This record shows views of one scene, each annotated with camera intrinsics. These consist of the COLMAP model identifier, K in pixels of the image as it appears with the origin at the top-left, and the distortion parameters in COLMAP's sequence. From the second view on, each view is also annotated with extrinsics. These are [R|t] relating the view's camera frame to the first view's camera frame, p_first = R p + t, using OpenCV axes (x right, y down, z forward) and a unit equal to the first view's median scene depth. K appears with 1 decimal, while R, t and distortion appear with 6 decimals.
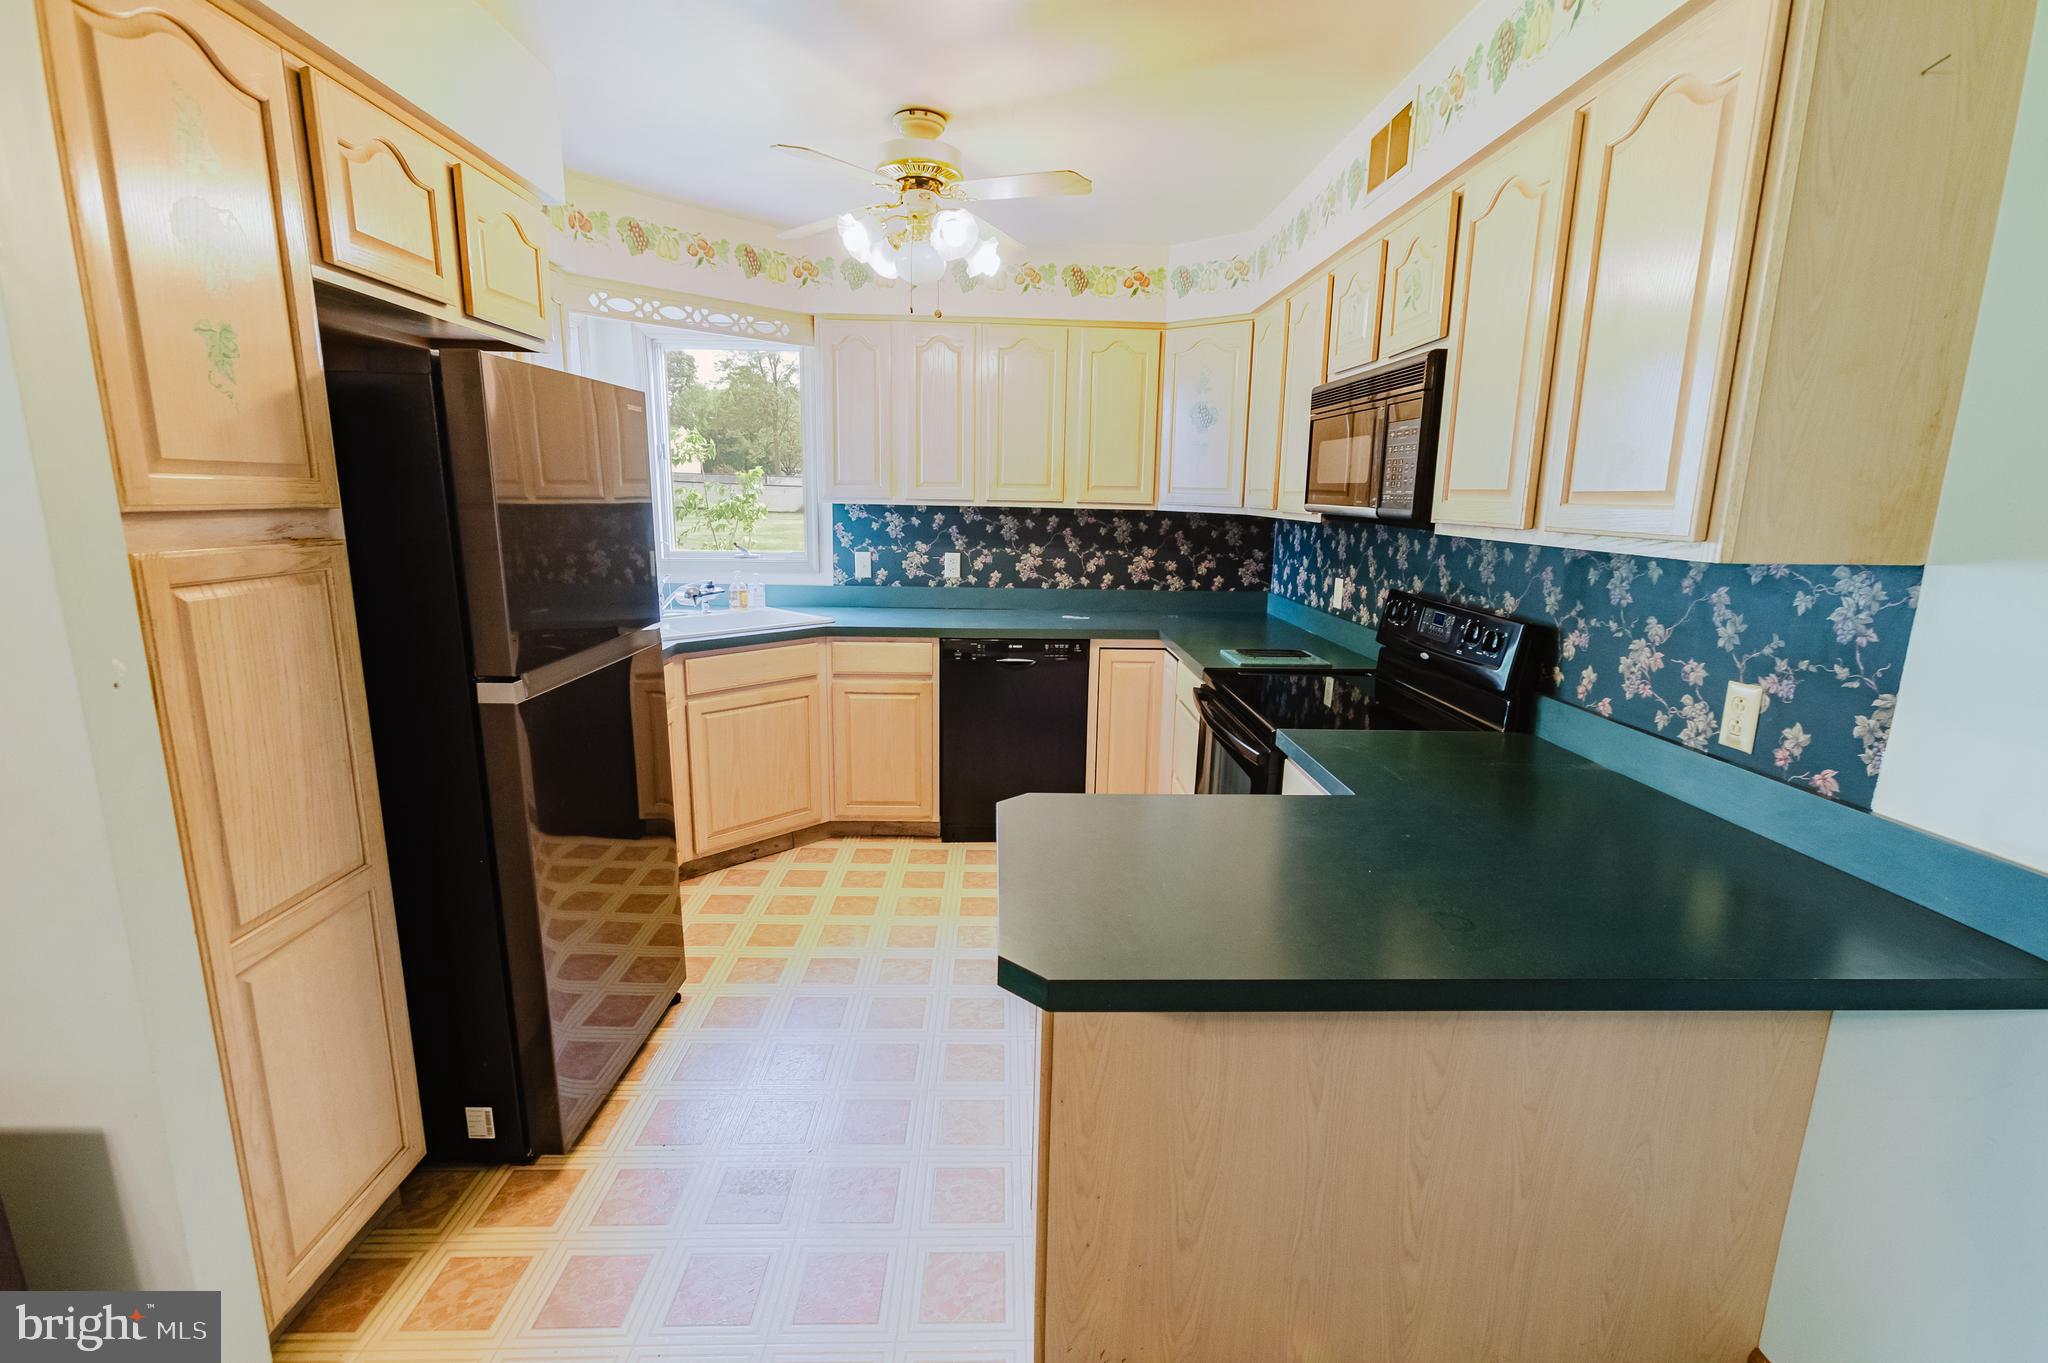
lens RADIAL K [[930.4, 0, 1024.0], [0, 930.4, 681.5], [0, 0, 1]] dist [-0.000165, 0.000251]
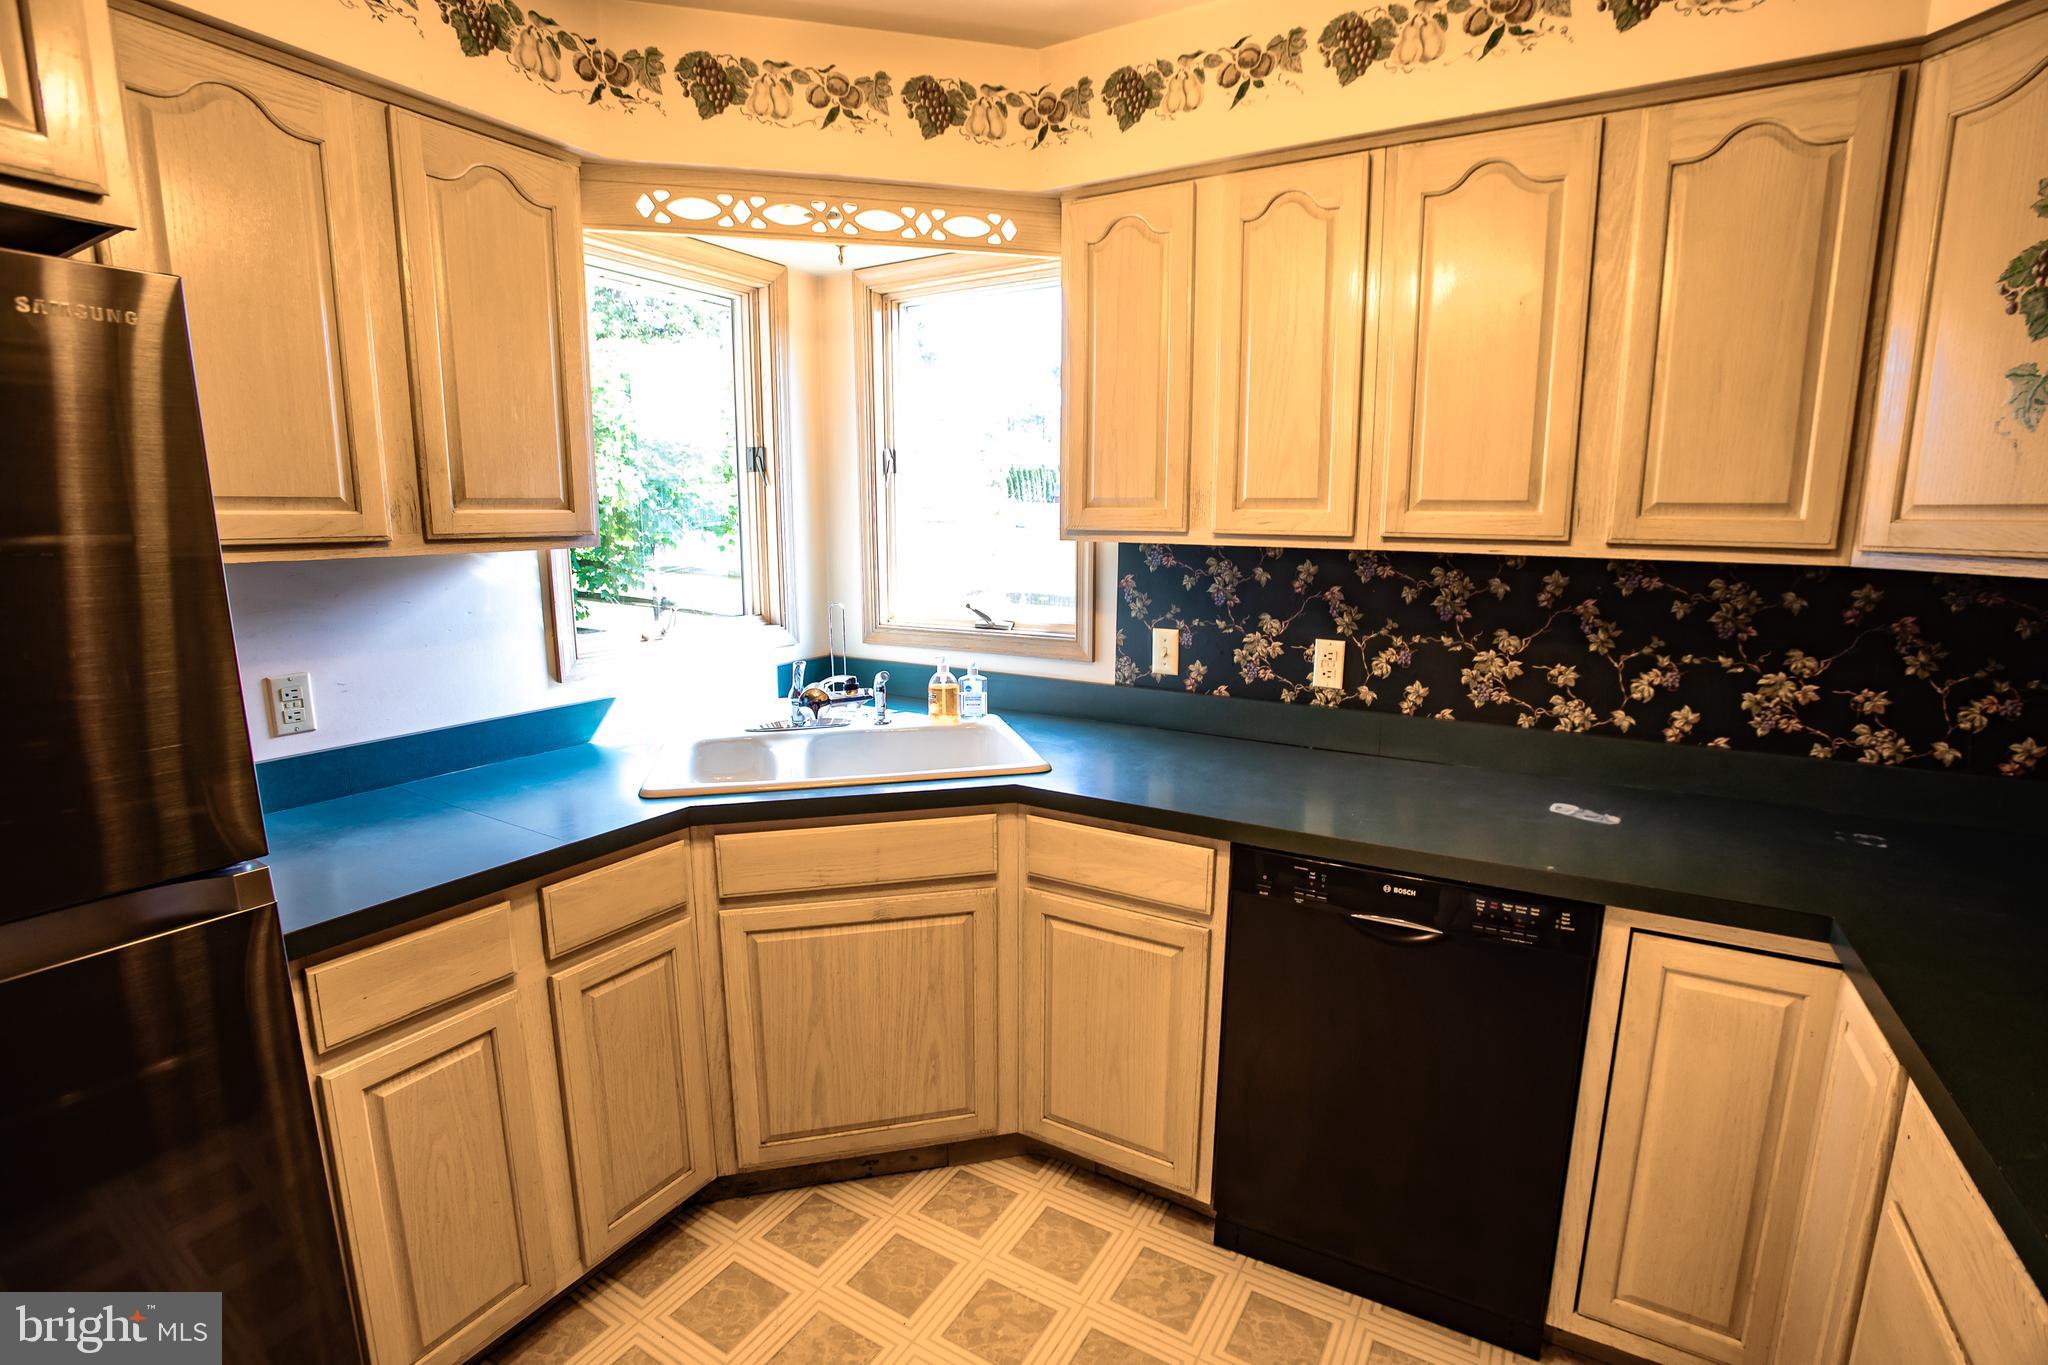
lens RADIAL K [[956.5, 0, 1024.0], [0, 956.5, 682.5], [0, 0, 1]] dist [-0.097236, 0.042202]
pose [[0.849712, 0.077924, -0.521457, 0.057448], [-0.095351, 0.995422, -0.006623, -0.107537], [0.518554, 0.055349, 0.853252, 0.536555]]
